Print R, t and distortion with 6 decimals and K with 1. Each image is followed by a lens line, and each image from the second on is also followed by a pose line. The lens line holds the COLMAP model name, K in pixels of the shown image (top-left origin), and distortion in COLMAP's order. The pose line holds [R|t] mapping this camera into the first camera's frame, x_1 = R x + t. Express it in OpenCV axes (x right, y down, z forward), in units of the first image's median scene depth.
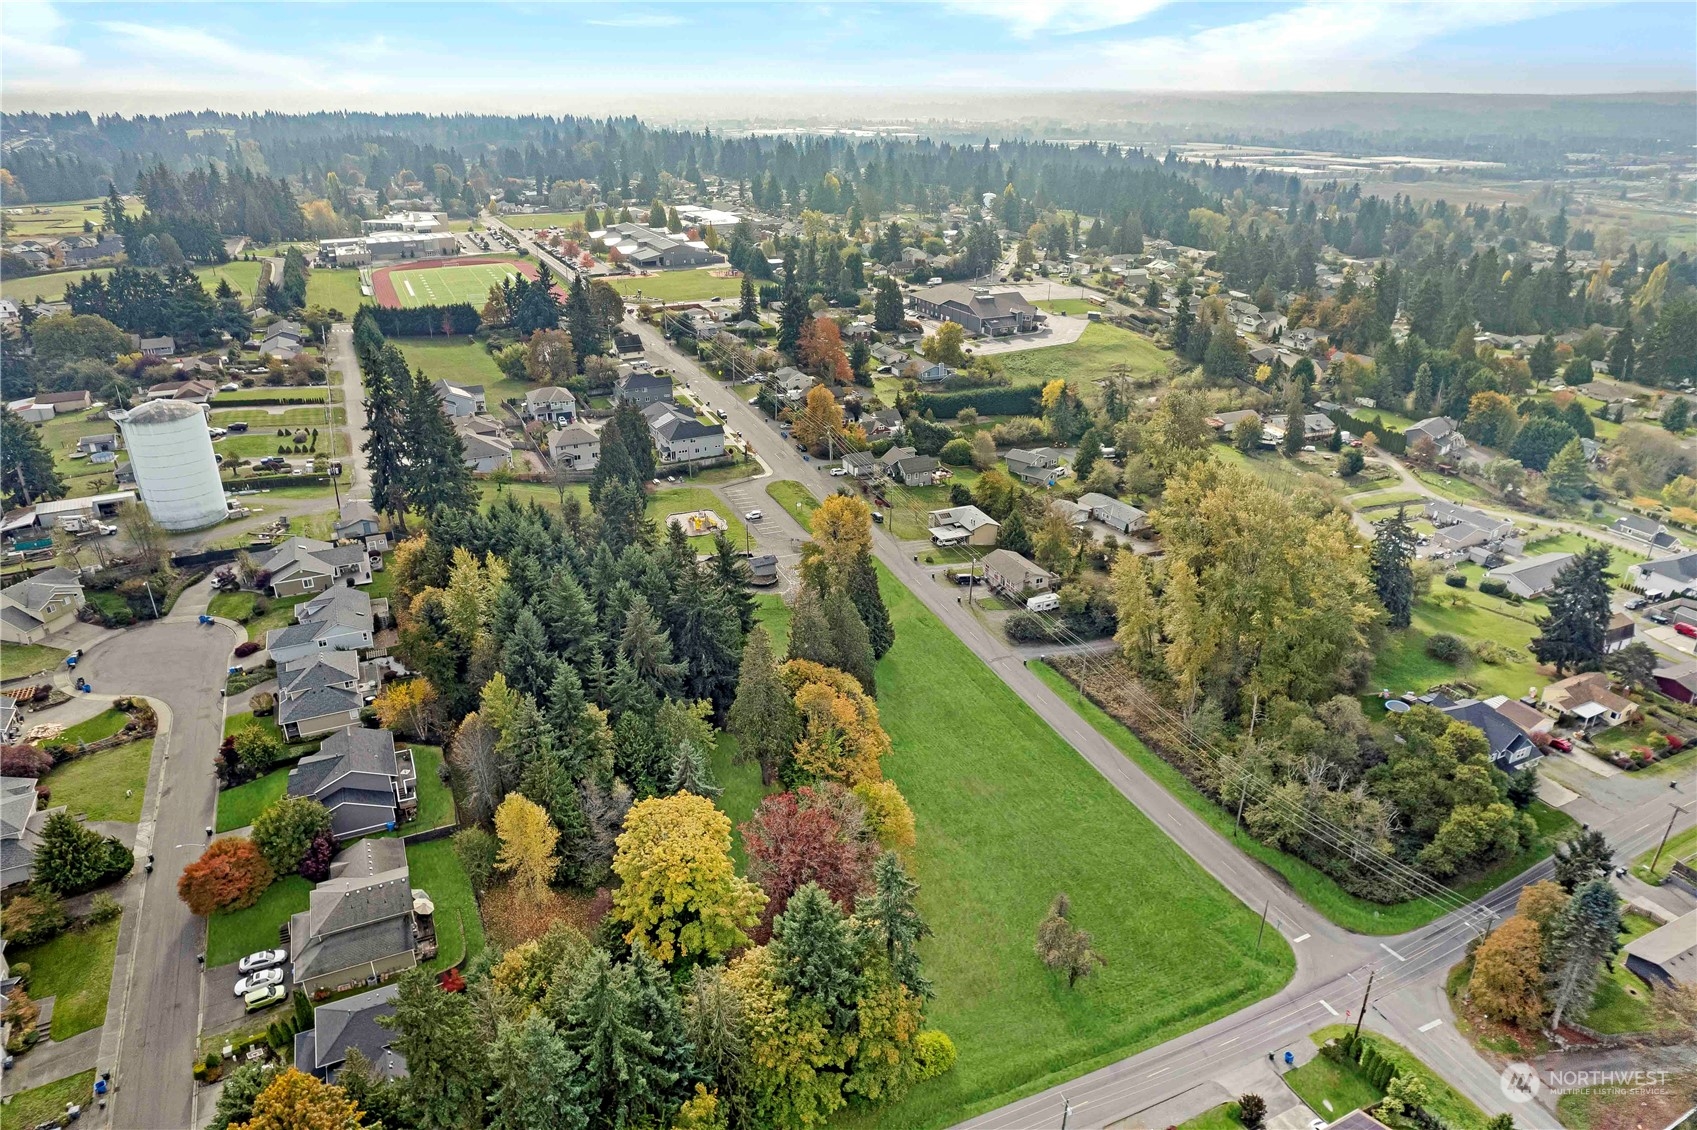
lens RADIAL K [[1072.5, 0, 873.7], [0, 1072.5, 563.8], [0, 0, 1]] dist [-0.062348, 0.057760]
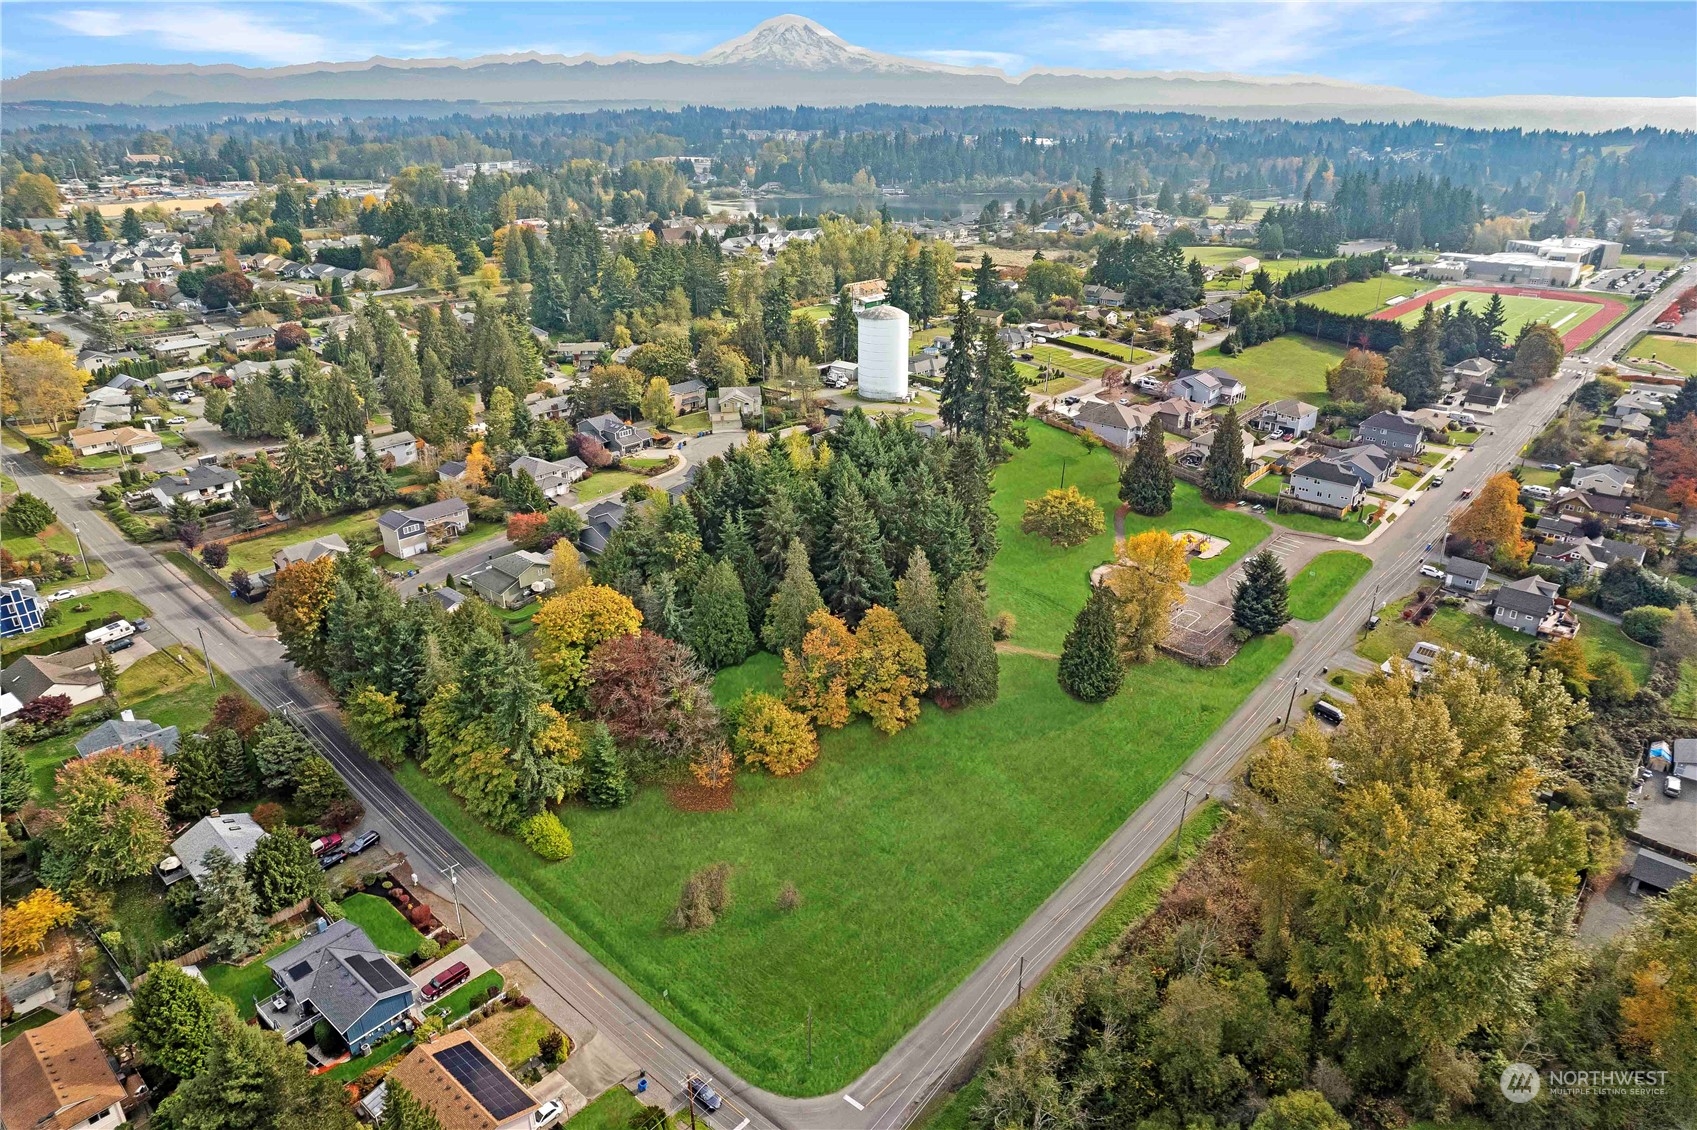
lens RADIAL K [[1072.5, 0, 873.7], [0, 1072.5, 563.8], [0, 0, 1]] dist [-0.062348, 0.057760]
pose [[0.397298, 0.365818, -0.841625, 0.429495], [-0.378099, 0.900905, 0.213099, -0.093242], [0.836179, 0.233554, 0.496243, 0.224246]]
